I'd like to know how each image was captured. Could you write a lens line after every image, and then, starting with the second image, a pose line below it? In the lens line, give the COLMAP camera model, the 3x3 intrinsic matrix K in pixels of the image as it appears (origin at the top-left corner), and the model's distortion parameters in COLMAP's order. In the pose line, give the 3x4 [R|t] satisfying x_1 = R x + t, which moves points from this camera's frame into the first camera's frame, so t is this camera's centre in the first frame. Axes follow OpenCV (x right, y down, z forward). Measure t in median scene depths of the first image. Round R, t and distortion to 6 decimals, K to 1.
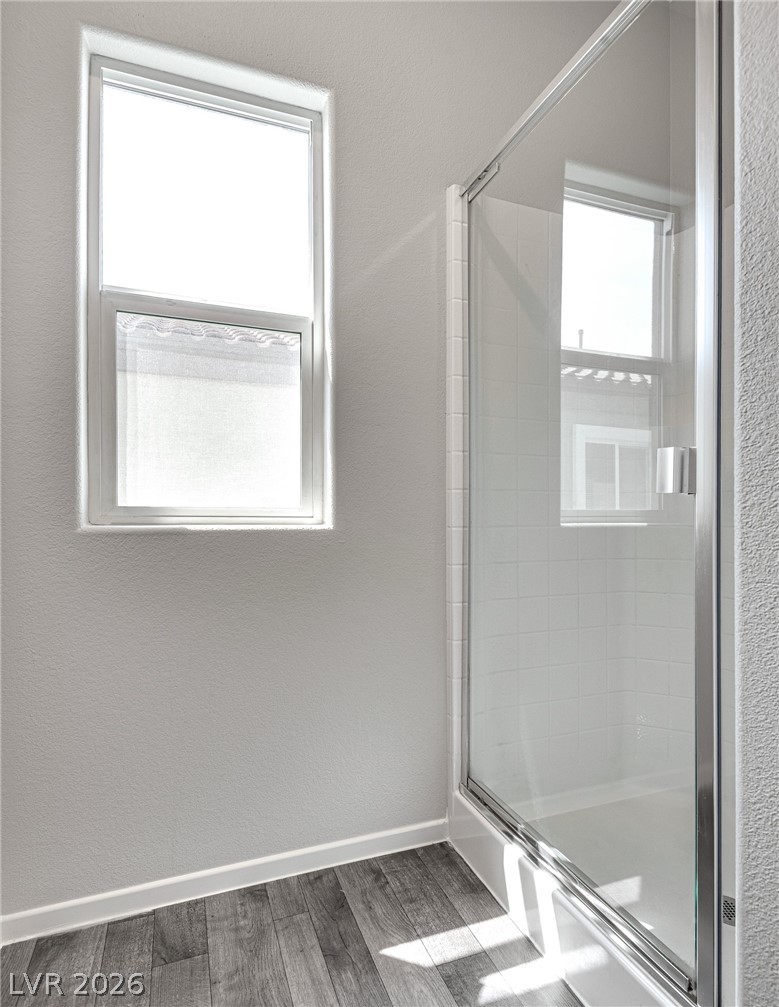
lens RADIAL K [[549.2, 0, 389.7], [0, 549.2, 512.2], [0, 0, 1]] dist [-0.008096, -0.000934]
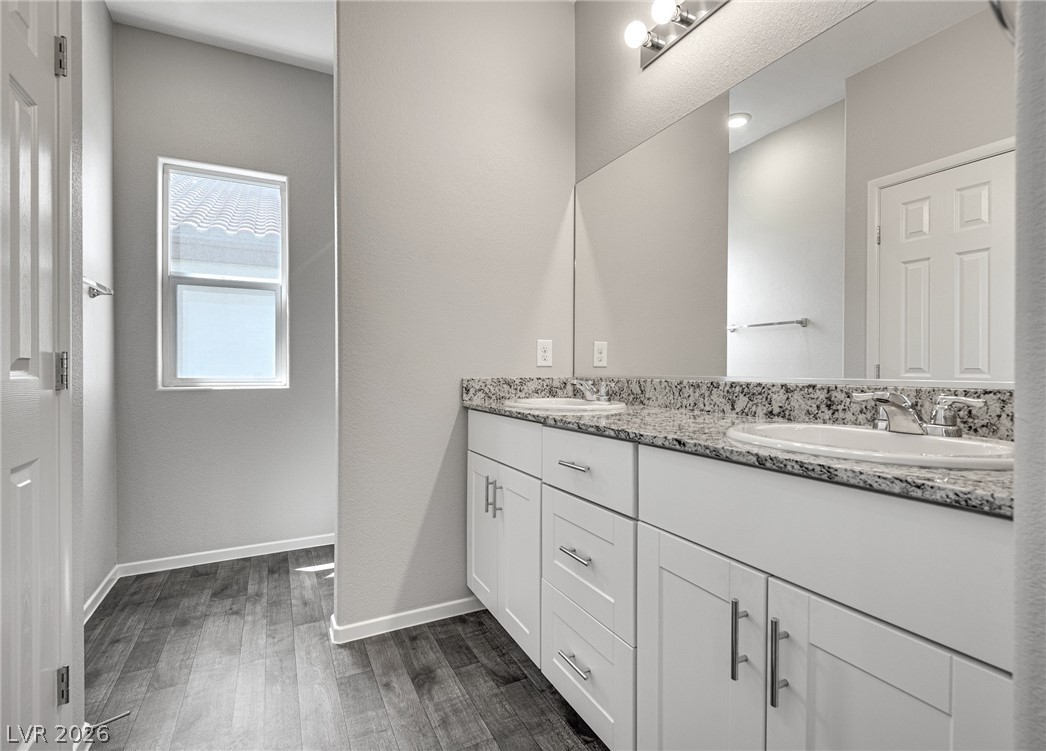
lens RADIAL K [[510.8, 0, 525.4], [0, 510.8, 368.4], [0, 0, 1]] dist [-0.003912, -0.000646]
pose [[0.995368, -0.002122, 0.096111, 0.670339], [0.002659, 0.999982, -0.005461, -0.035282], [-0.096098, 0.005692, 0.995356, -1.118840]]
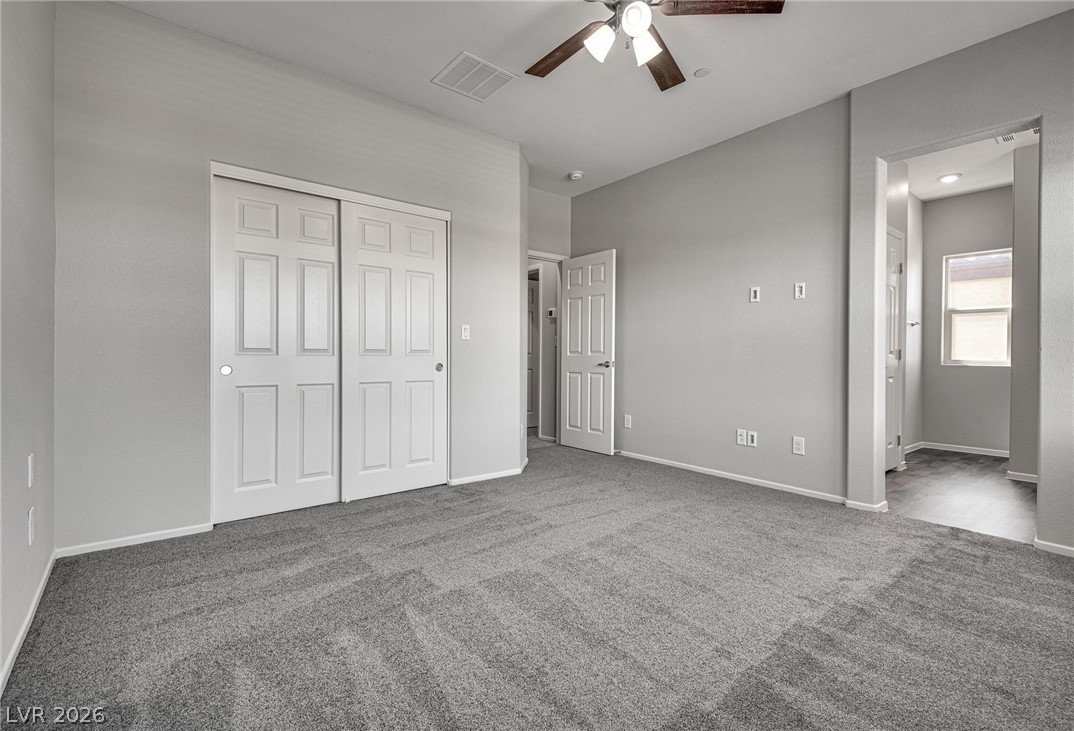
lens RADIAL K [[505.4, 0, 540.4], [0, 505.4, 358.6], [0, 0, 1]] dist [-0.004271, -0.000441]
pose [[0.302246, 0.011945, -0.953155, 2.399027], [-0.015668, 0.999849, 0.007562, 0.001217], [0.953101, 0.012649, 0.302388, -3.417390]]
